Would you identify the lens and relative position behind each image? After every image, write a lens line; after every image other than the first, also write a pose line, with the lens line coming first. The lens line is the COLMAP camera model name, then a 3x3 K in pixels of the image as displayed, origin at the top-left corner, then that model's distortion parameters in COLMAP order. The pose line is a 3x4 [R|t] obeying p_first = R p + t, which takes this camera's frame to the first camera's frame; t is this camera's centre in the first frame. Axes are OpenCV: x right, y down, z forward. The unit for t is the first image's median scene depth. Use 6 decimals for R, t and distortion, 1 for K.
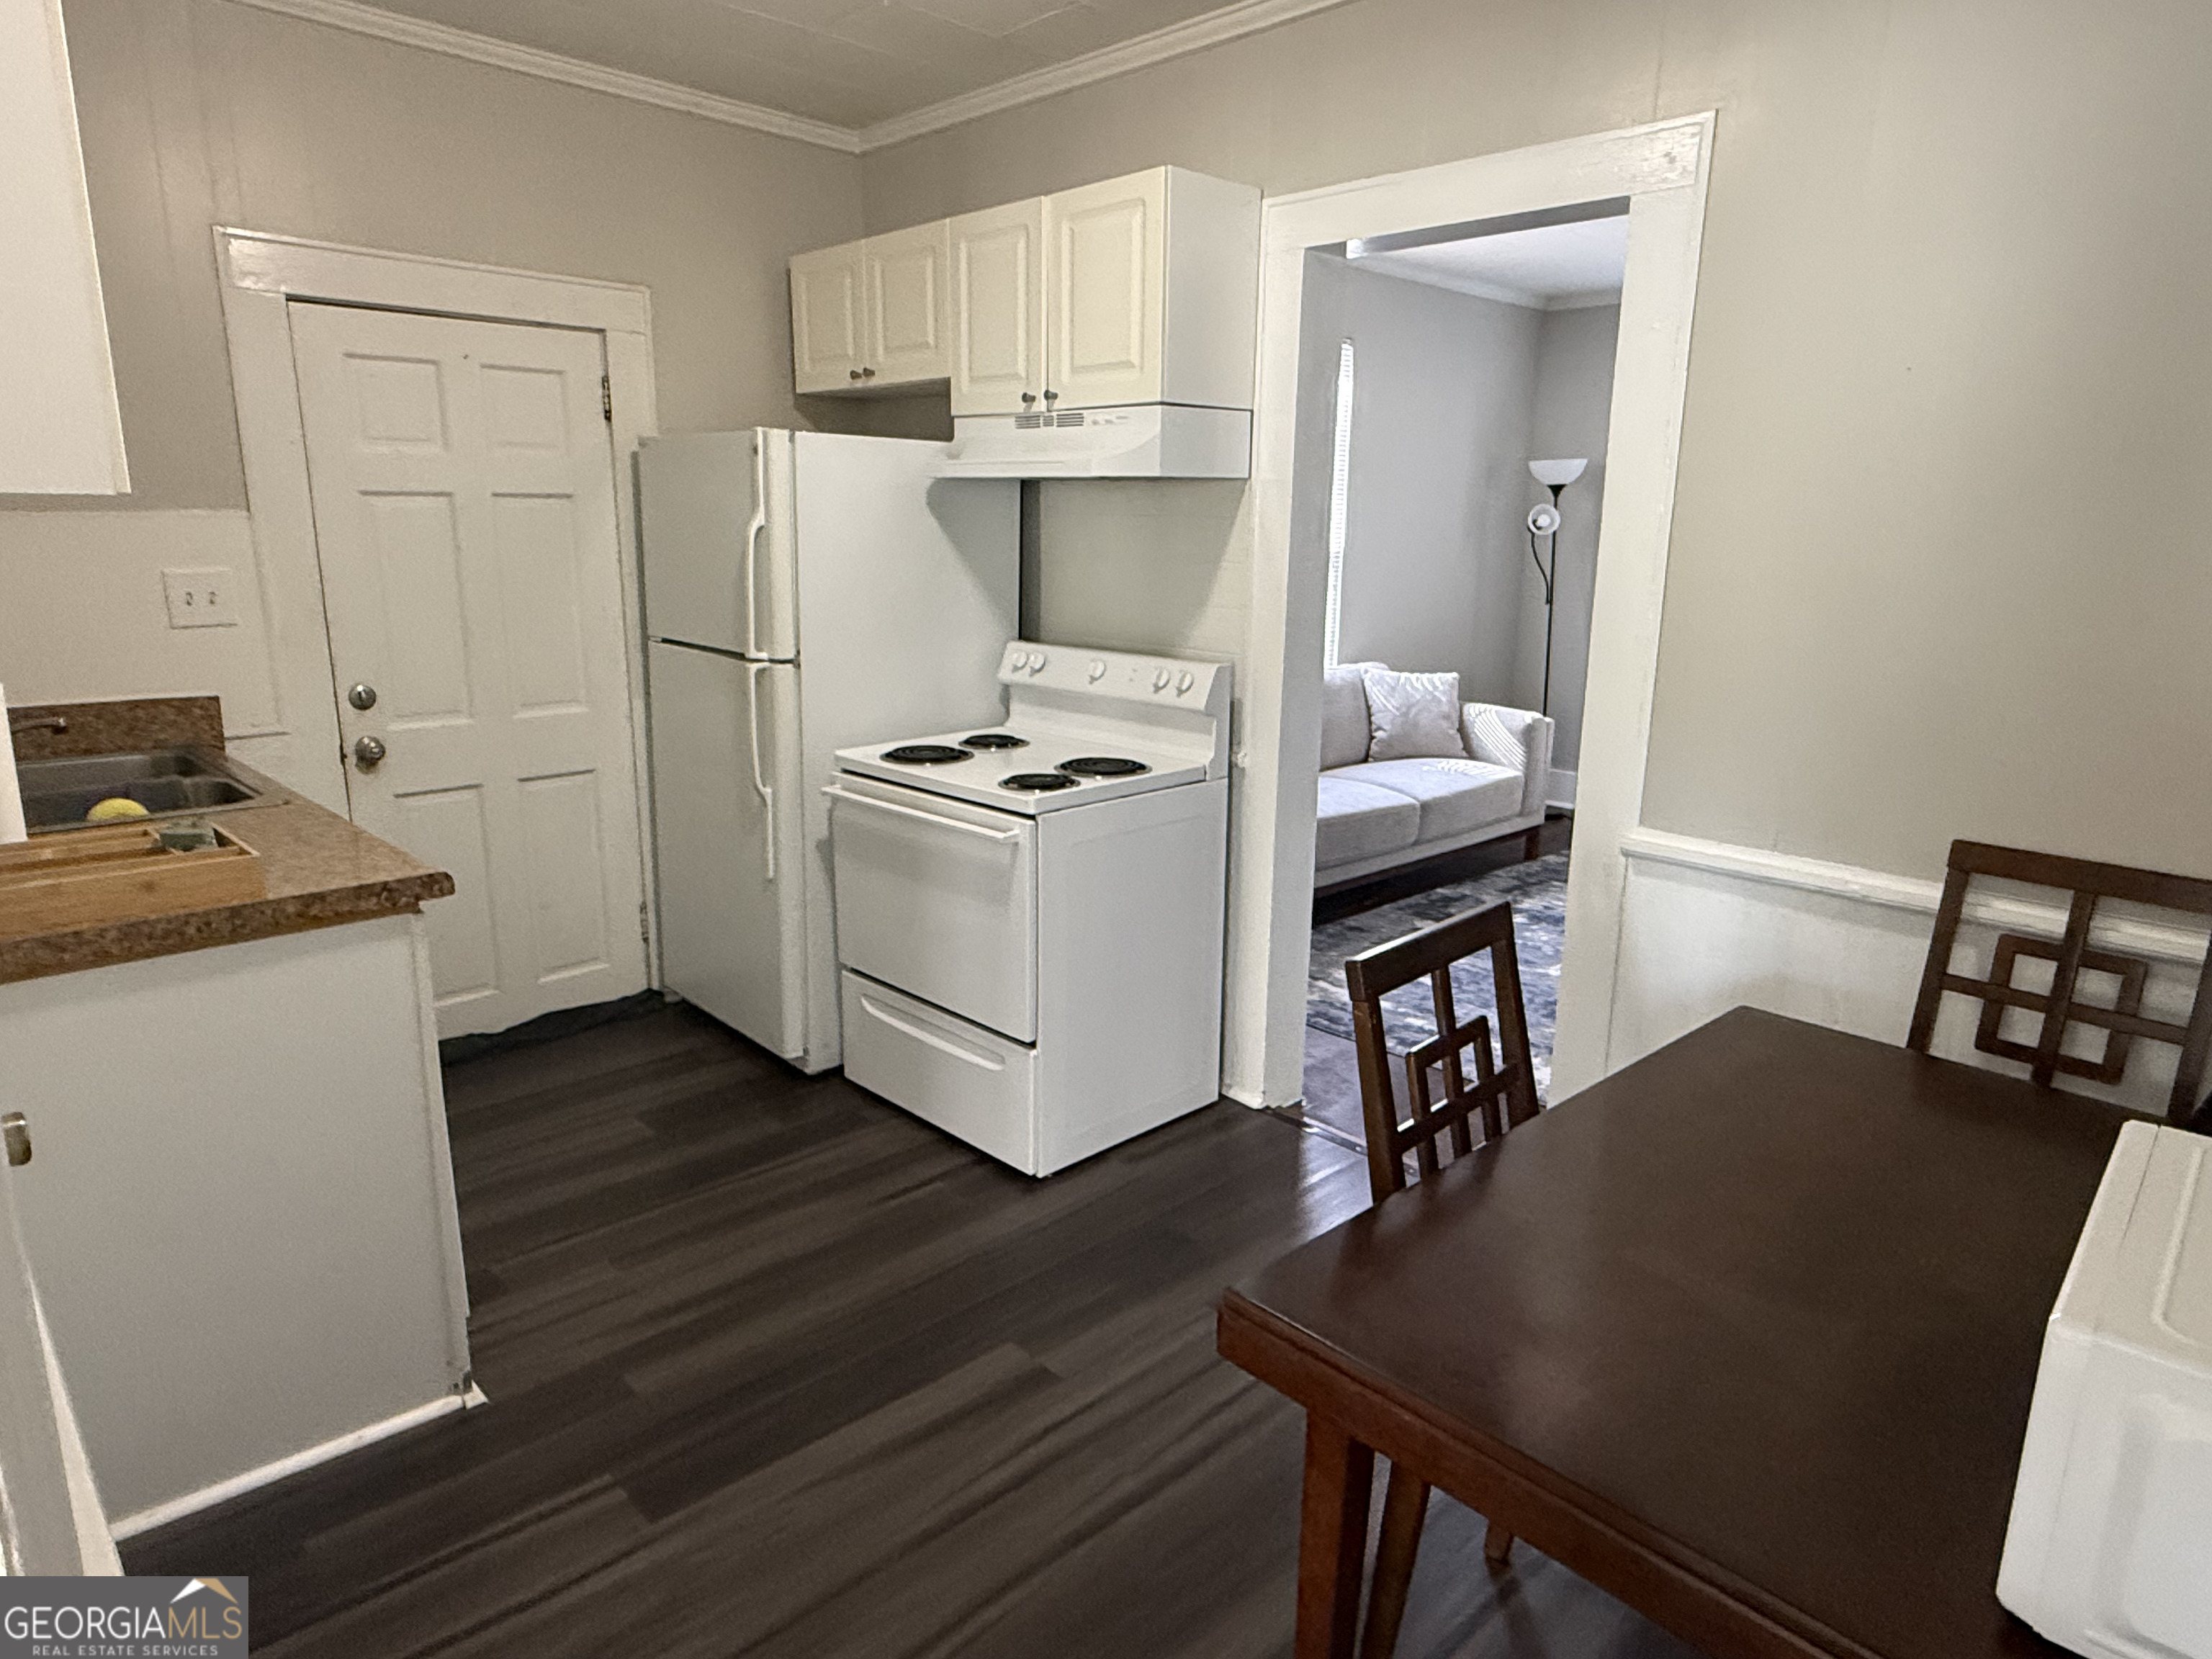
lens RADIAL K [[1326.7, 0, 1099.4], [0, 1326.7, 828.8], [0, 0, 1]] dist [0.007727, 0.002212]
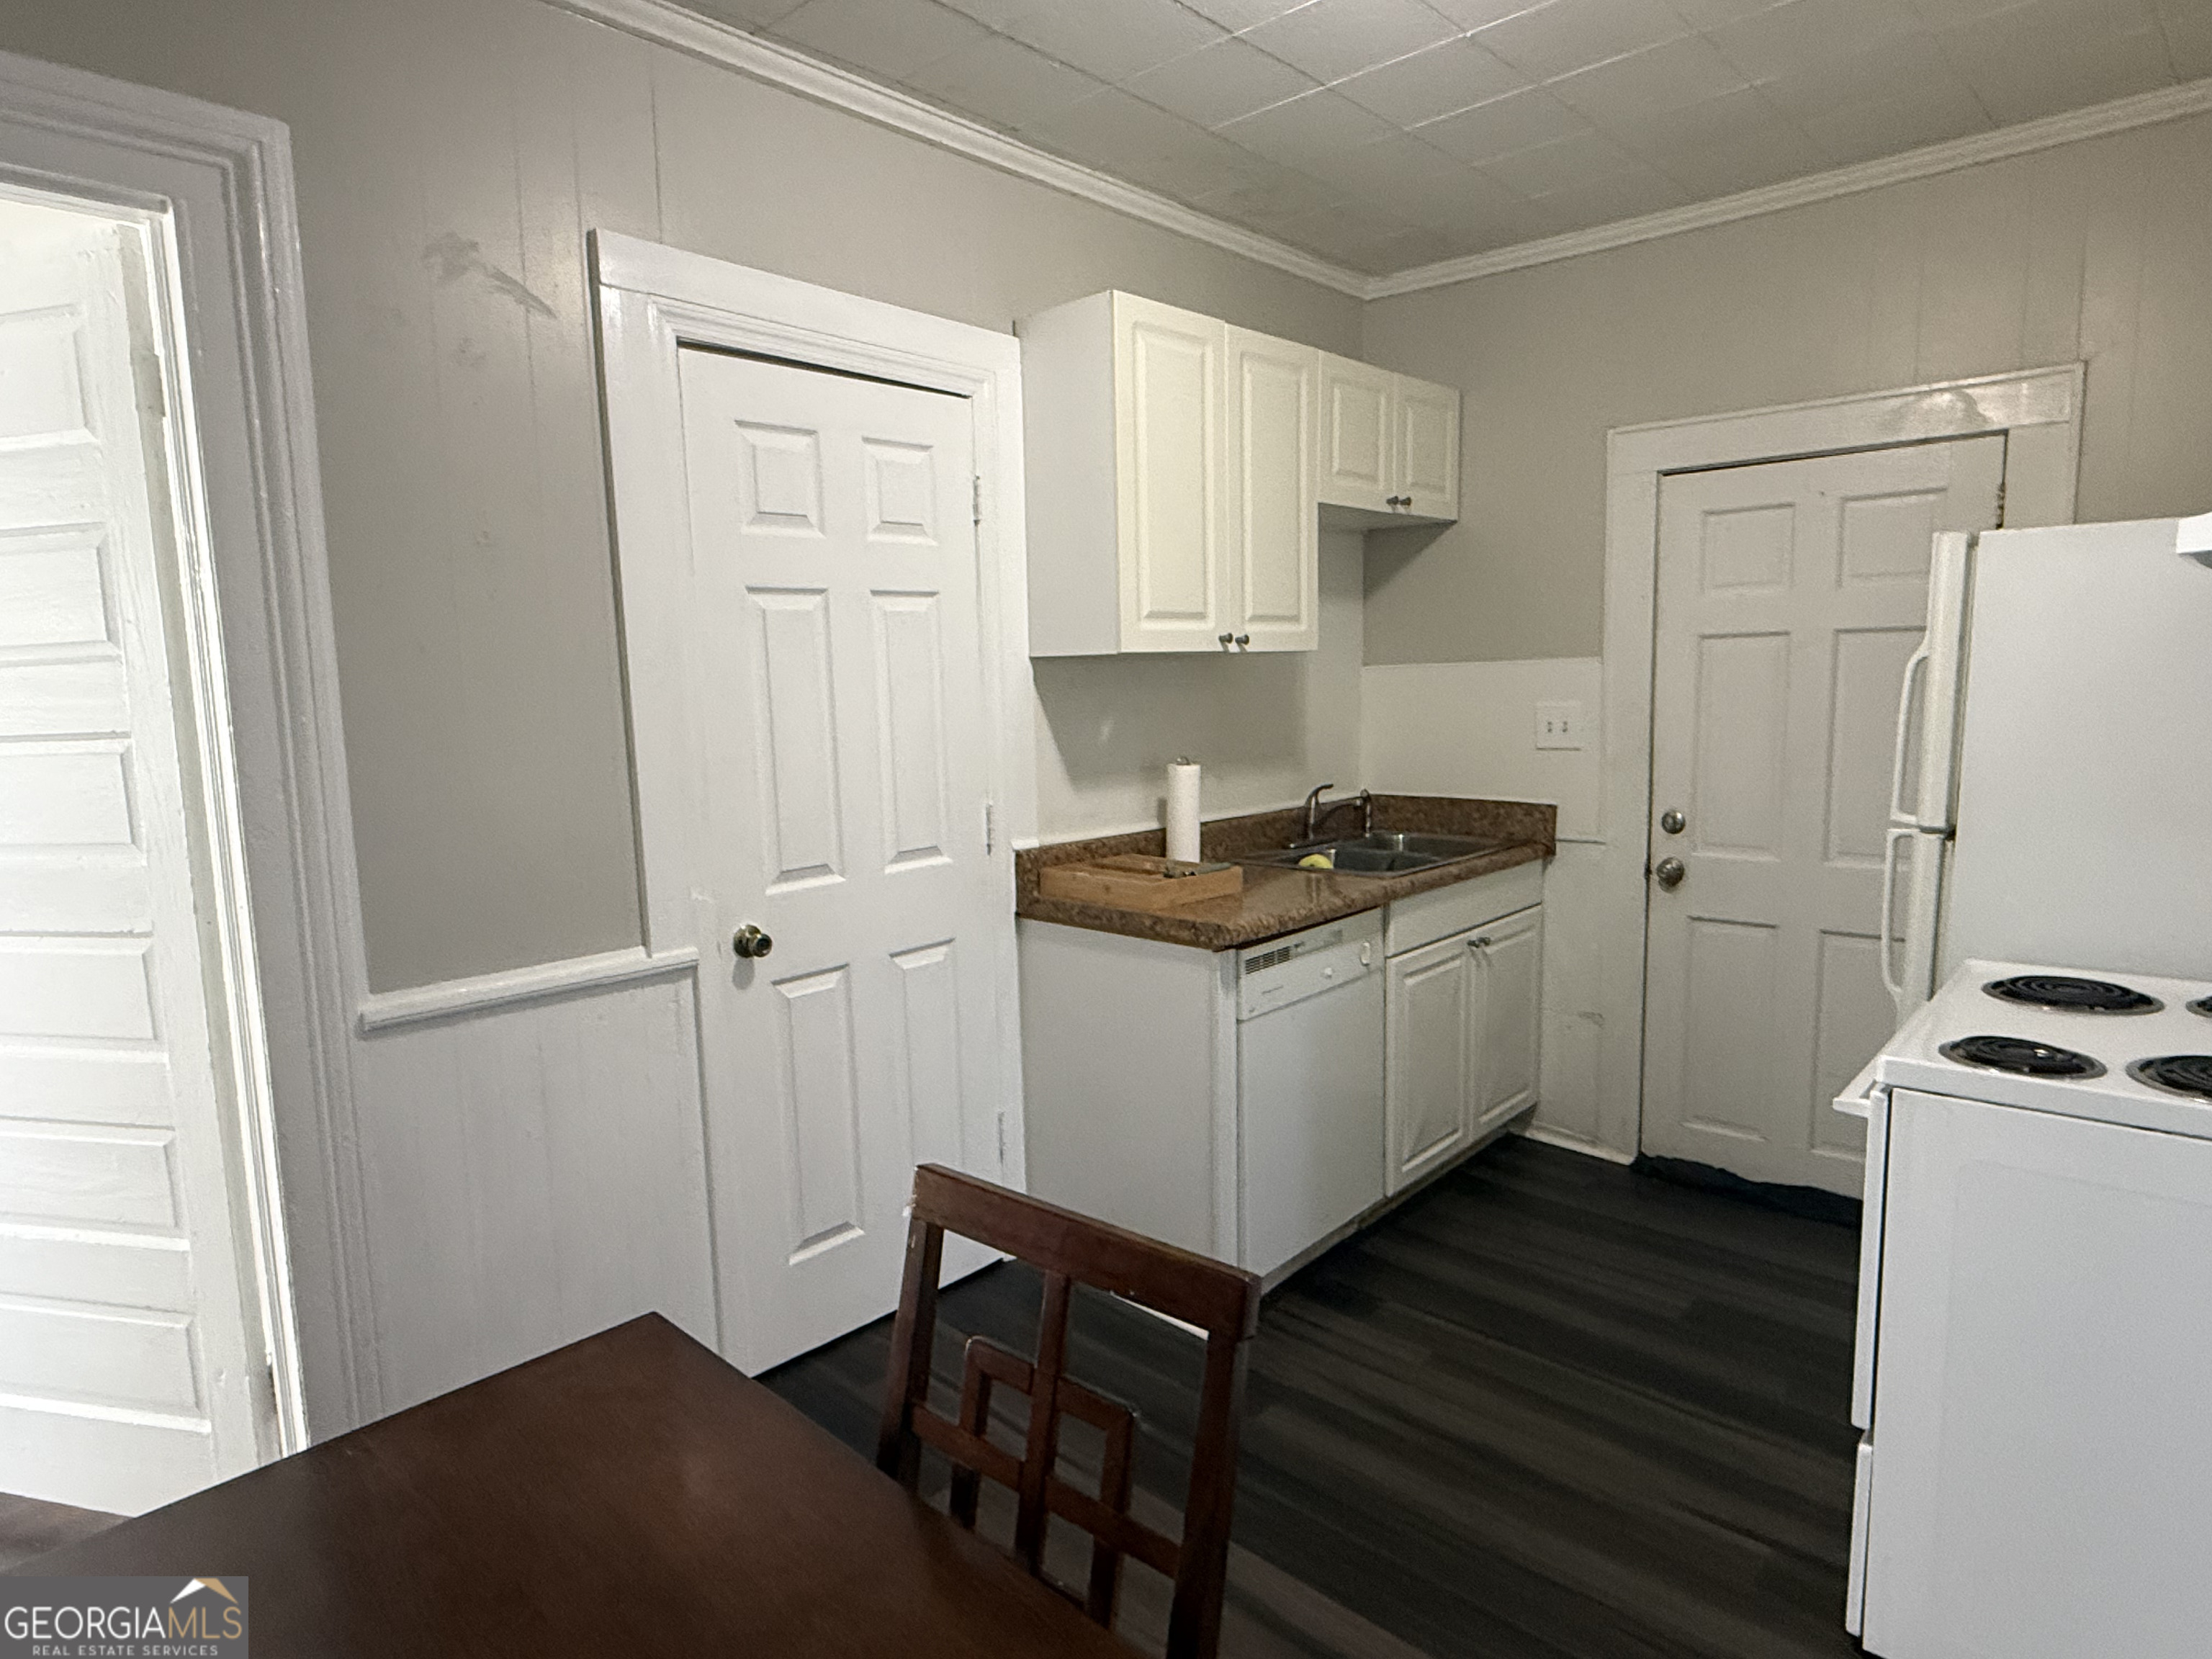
lens RADIAL K [[1258.8, 0, 1098.7], [0, 1258.8, 833.3], [0, 0, 1]] dist [0.000847, 0.000001]
pose [[0.059321, 0.114567, -0.991643, 0.455818], [-0.207830, 0.973041, 0.099986, -0.097931], [0.976365, 0.200162, 0.081533, 0.473472]]
